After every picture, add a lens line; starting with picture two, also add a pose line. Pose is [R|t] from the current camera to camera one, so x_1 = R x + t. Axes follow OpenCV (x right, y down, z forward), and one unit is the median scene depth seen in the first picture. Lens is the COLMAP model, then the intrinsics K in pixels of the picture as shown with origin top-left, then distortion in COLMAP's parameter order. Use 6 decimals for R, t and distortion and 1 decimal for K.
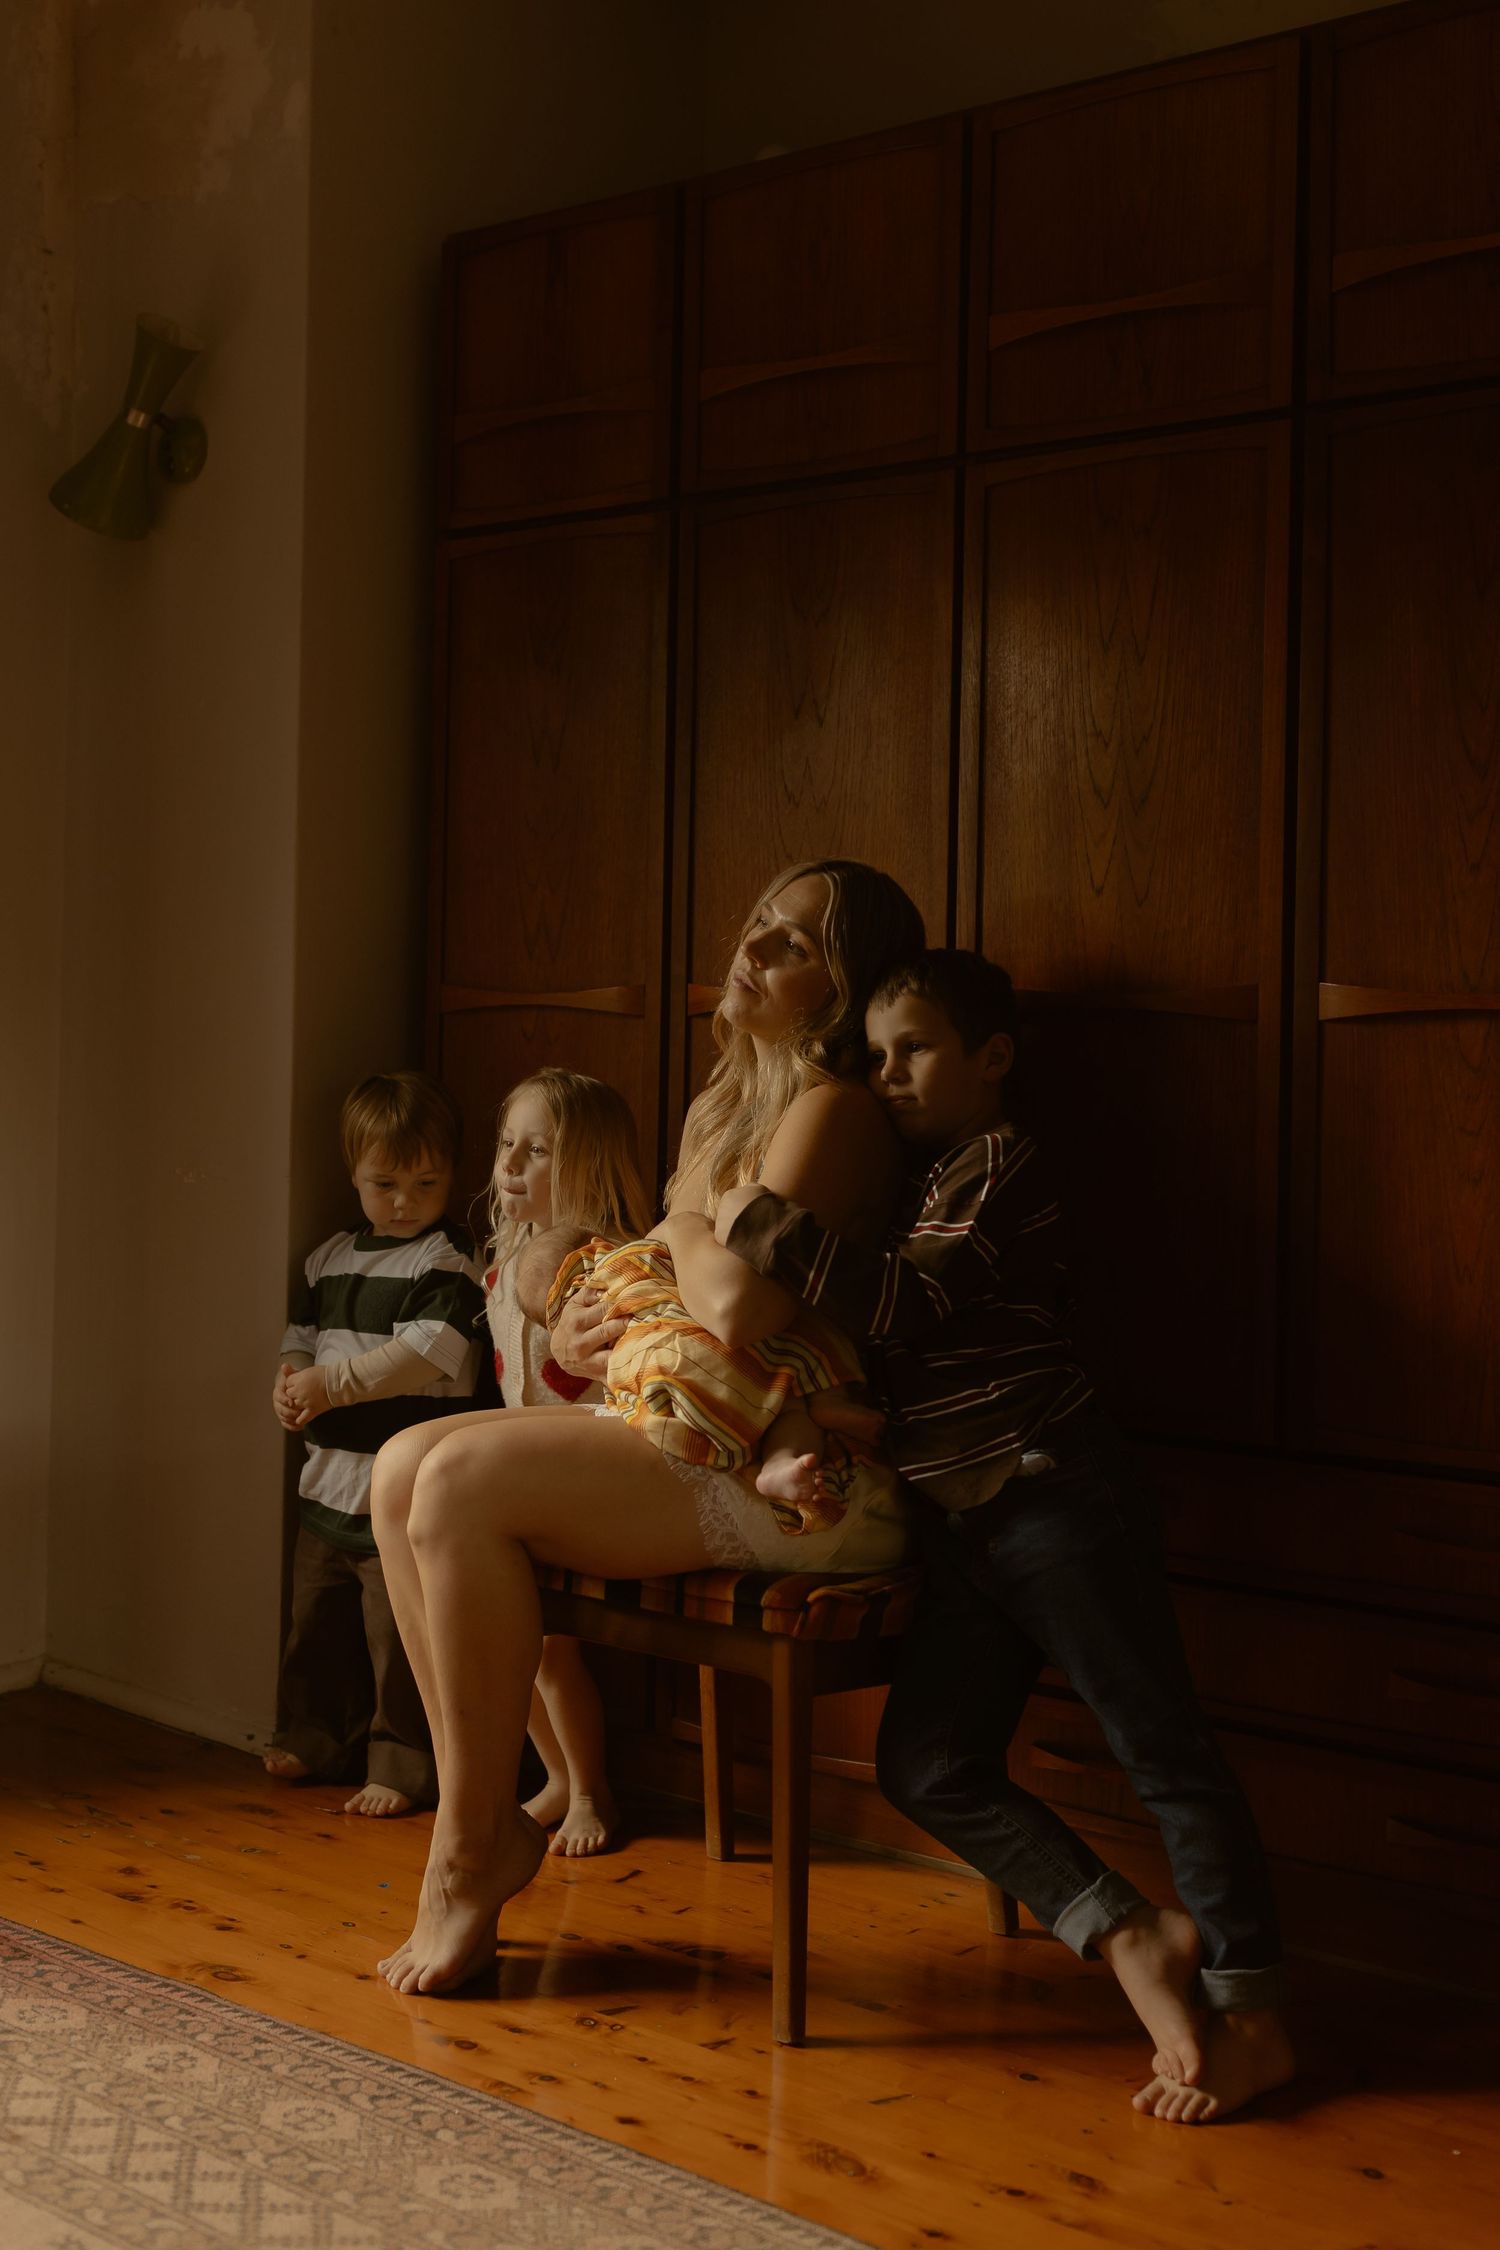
lens RADIAL K [[2399.8, 0, 745.5], [0, 2399.8, 1146.2], [0, 0, 1]] dist [0.120007, 0.000000]
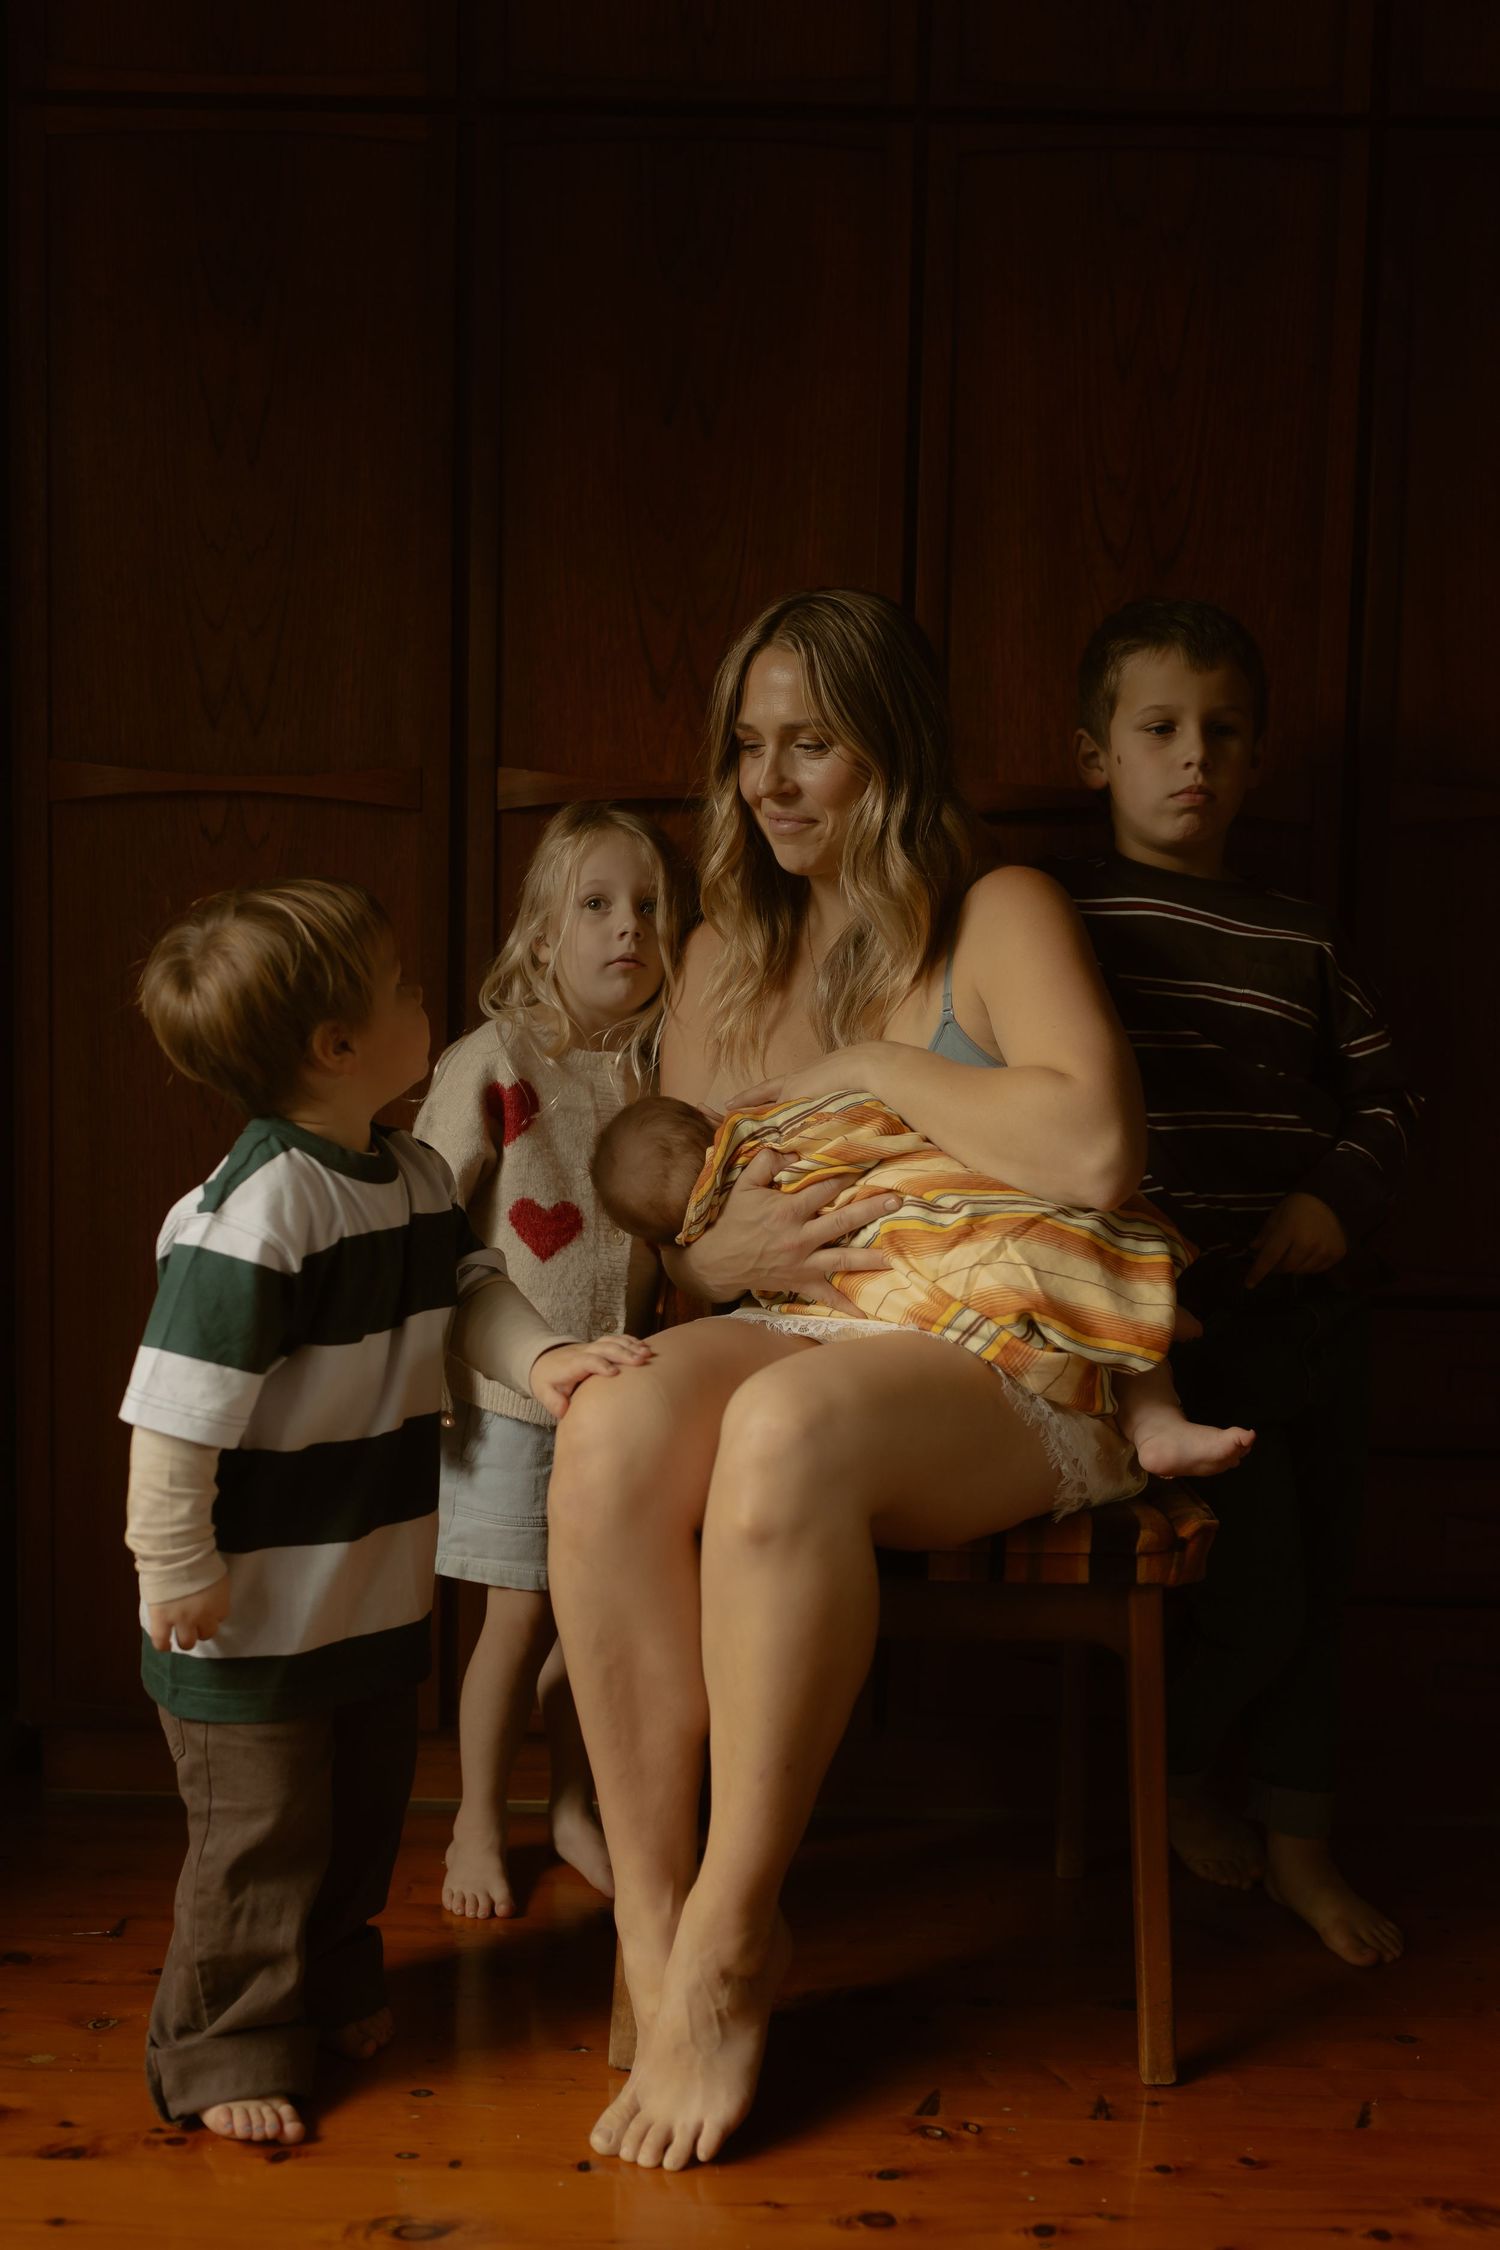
lens RADIAL K [[2399.8, 0, 726.1], [0, 2399.8, 1125.4], [0, 0, 1]] dist [0.120007, 0.000000]
pose [[0.803409, -0.059929, 0.592404, -0.525488], [0.024441, 0.997403, 0.067754, -0.005730], [-0.594925, -0.039955, 0.802787, 0.419498]]
